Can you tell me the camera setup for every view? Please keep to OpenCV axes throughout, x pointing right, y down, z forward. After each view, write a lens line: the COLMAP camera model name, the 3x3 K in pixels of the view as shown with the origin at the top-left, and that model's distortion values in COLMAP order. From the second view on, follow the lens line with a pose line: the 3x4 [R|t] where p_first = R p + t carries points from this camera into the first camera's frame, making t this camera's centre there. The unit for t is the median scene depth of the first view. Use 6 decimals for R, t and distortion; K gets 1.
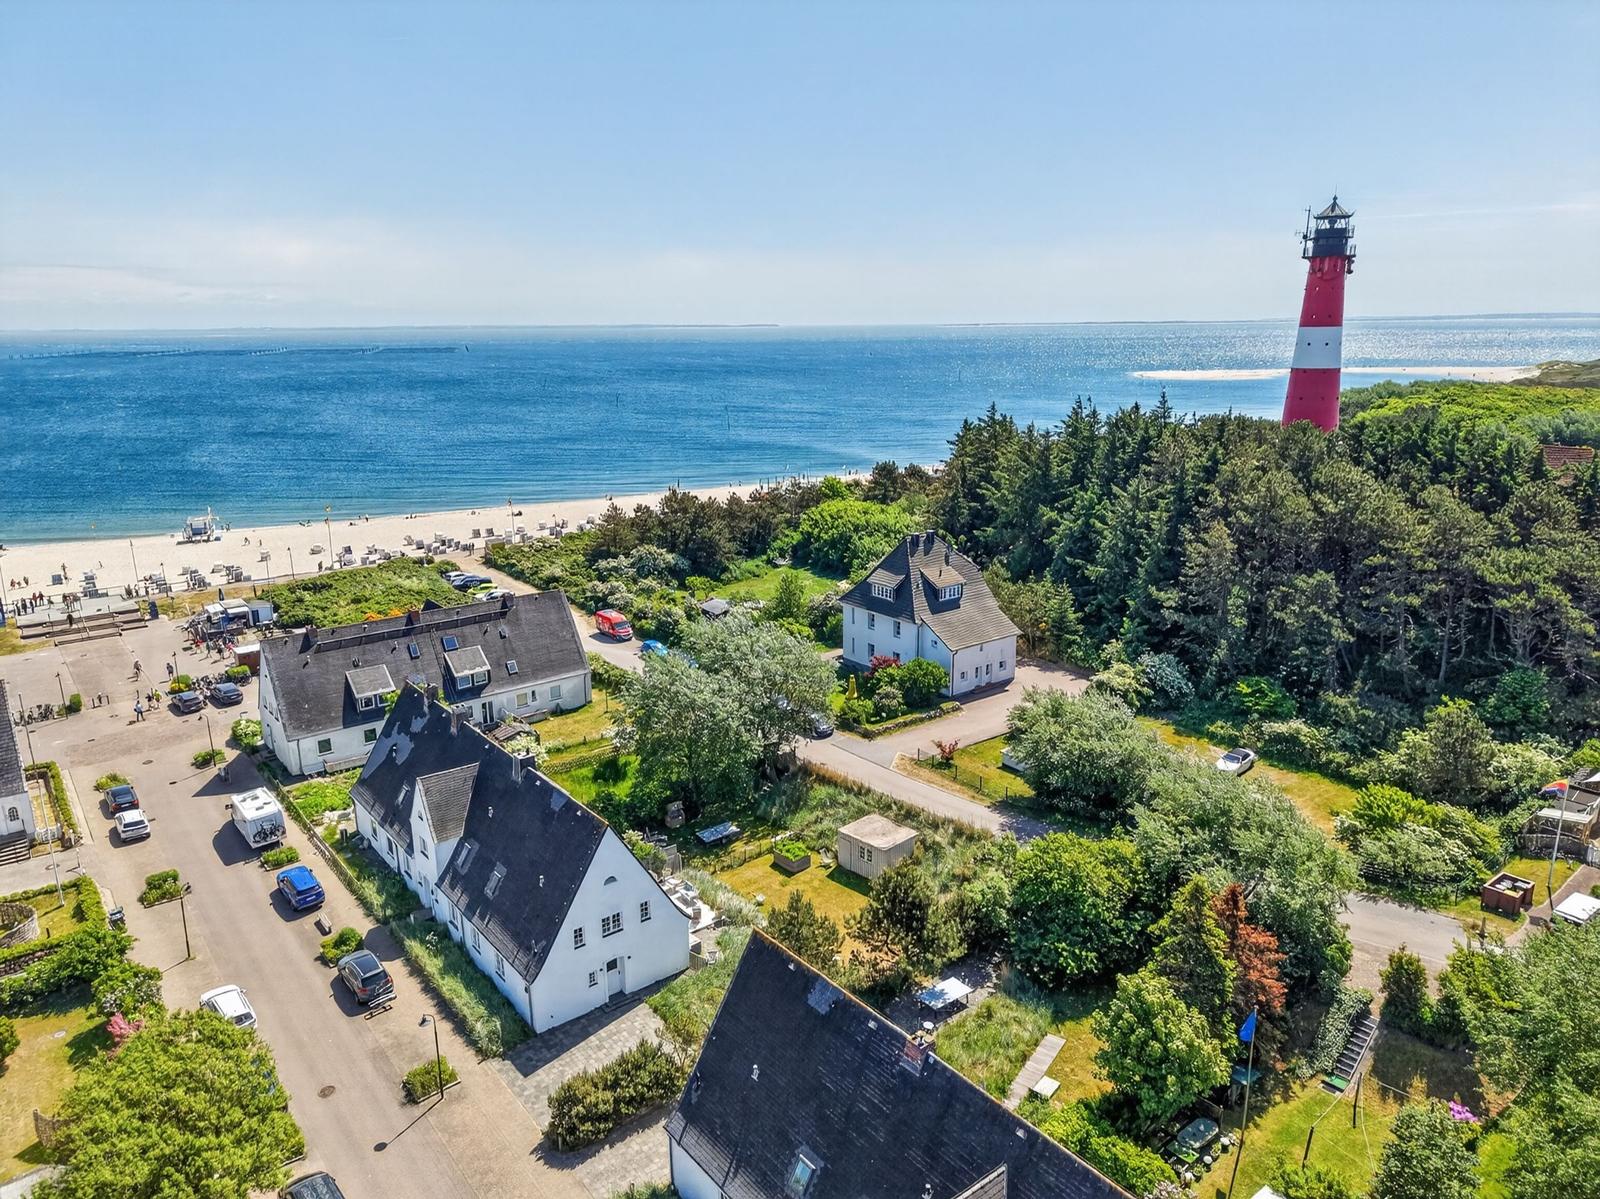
lens RADIAL K [[1065.5, 0, 797.3], [0, 1065.5, 593.8], [0, 0, 1]] dist [0.035421, -0.029486]
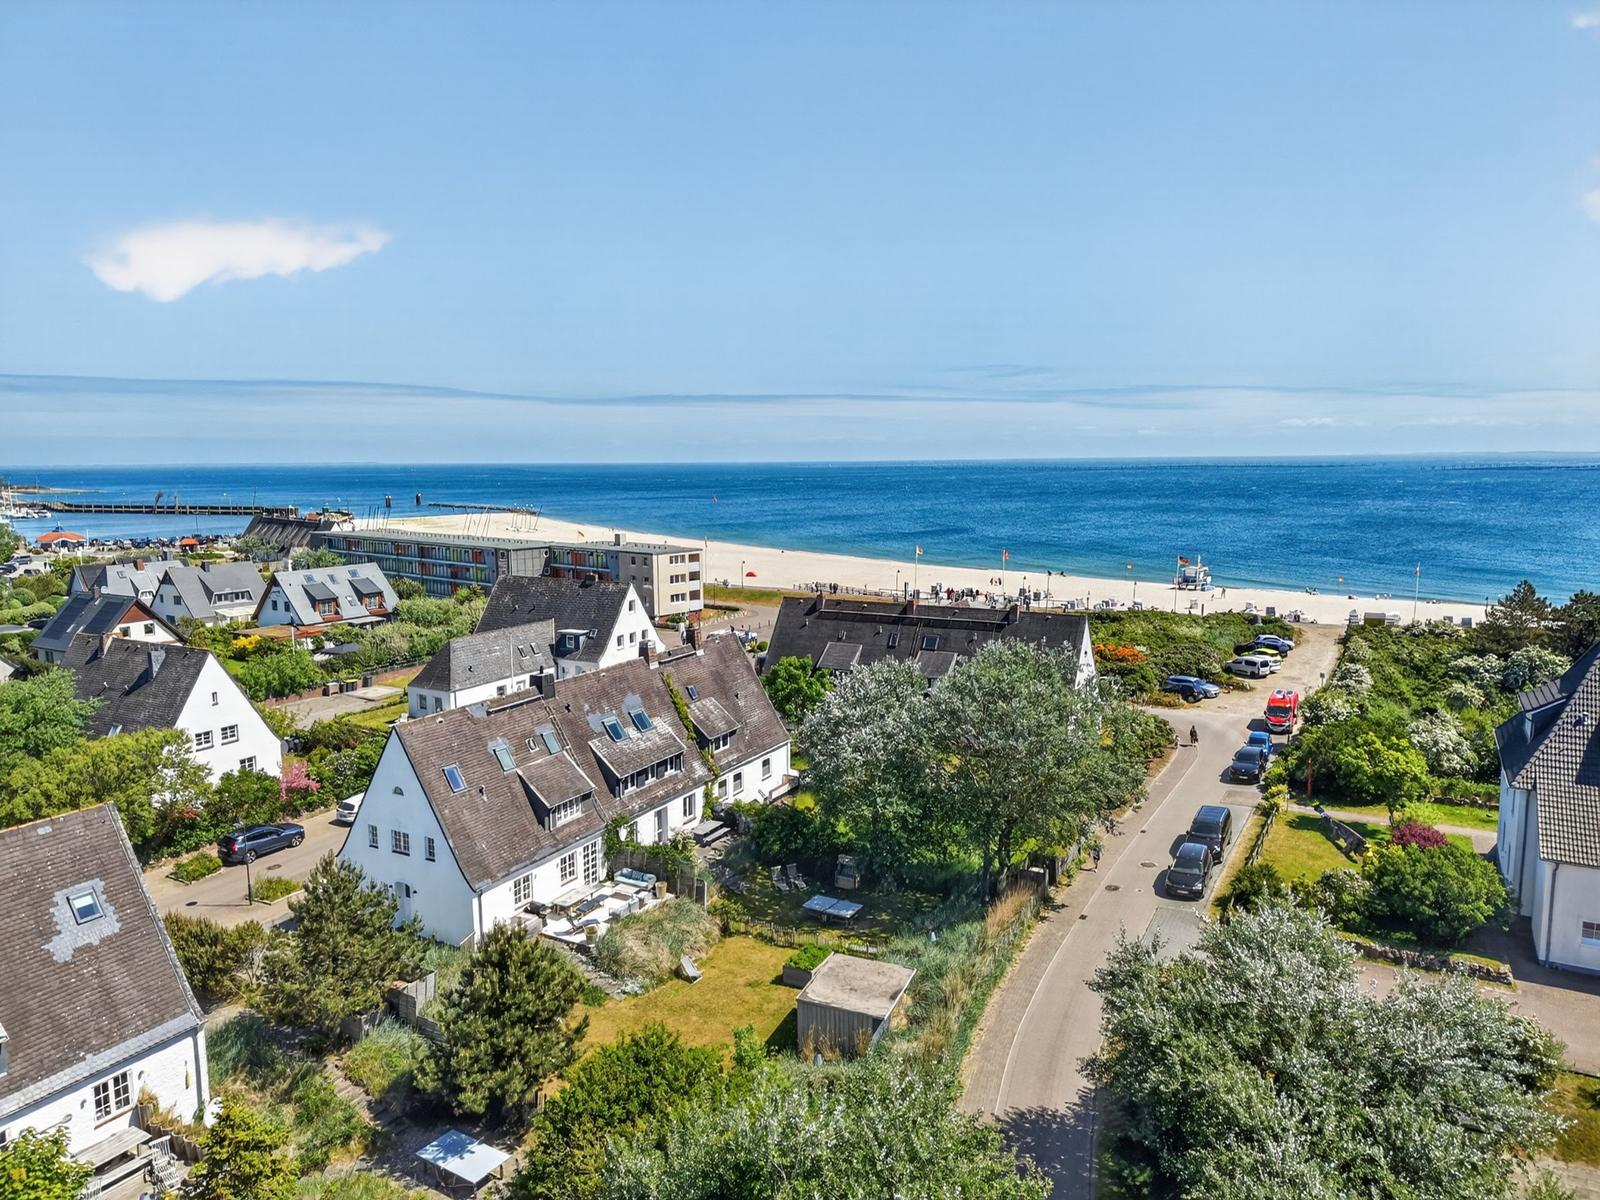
lens RADIAL K [[1065.5, 0, 807.5], [0, 1065.5, 588.9], [0, 0, 1]] dist [0.035421, -0.029486]
pose [[0.386604, 0.118733, -0.914571, 0.487795], [-0.223104, 0.974263, 0.032173, -0.004381], [0.894853, 0.191606, 0.403144, 0.572830]]
